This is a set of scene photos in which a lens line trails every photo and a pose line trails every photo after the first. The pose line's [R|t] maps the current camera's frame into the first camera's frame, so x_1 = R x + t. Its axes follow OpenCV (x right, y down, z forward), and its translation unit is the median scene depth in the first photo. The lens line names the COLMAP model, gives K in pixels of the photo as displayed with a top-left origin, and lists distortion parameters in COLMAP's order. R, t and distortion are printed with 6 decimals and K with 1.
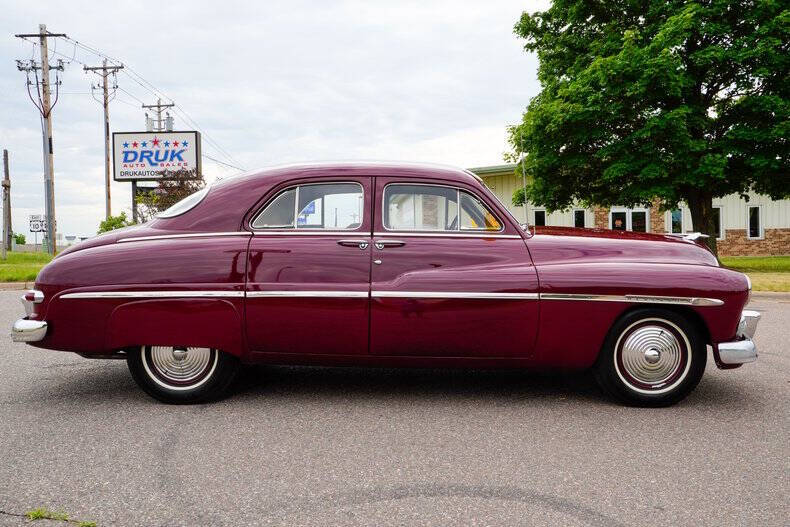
lens RADIAL K [[680.4, 0, 436.8], [0, 680.4, 265.0], [0, 0, 1]] dist [0.006361, 0.156961]
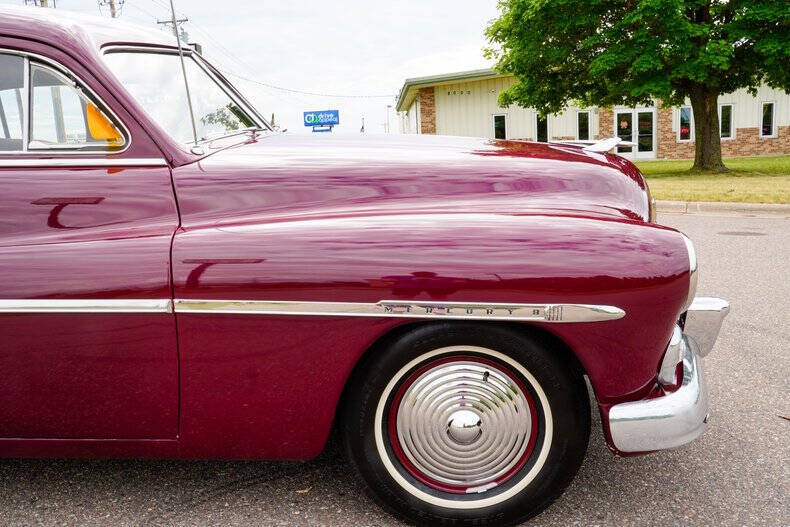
lens RADIAL K [[686.8, 0, 393.8], [0, 686.8, 252.6], [0, 0, 1]] dist [-0.083183, 0.169966]
pose [[0.997716, -0.016614, -0.065466, 0.053394], [0.024095, 0.993050, 0.115203, -0.005343], [0.063097, -0.116517, 0.991182, 0.101944]]
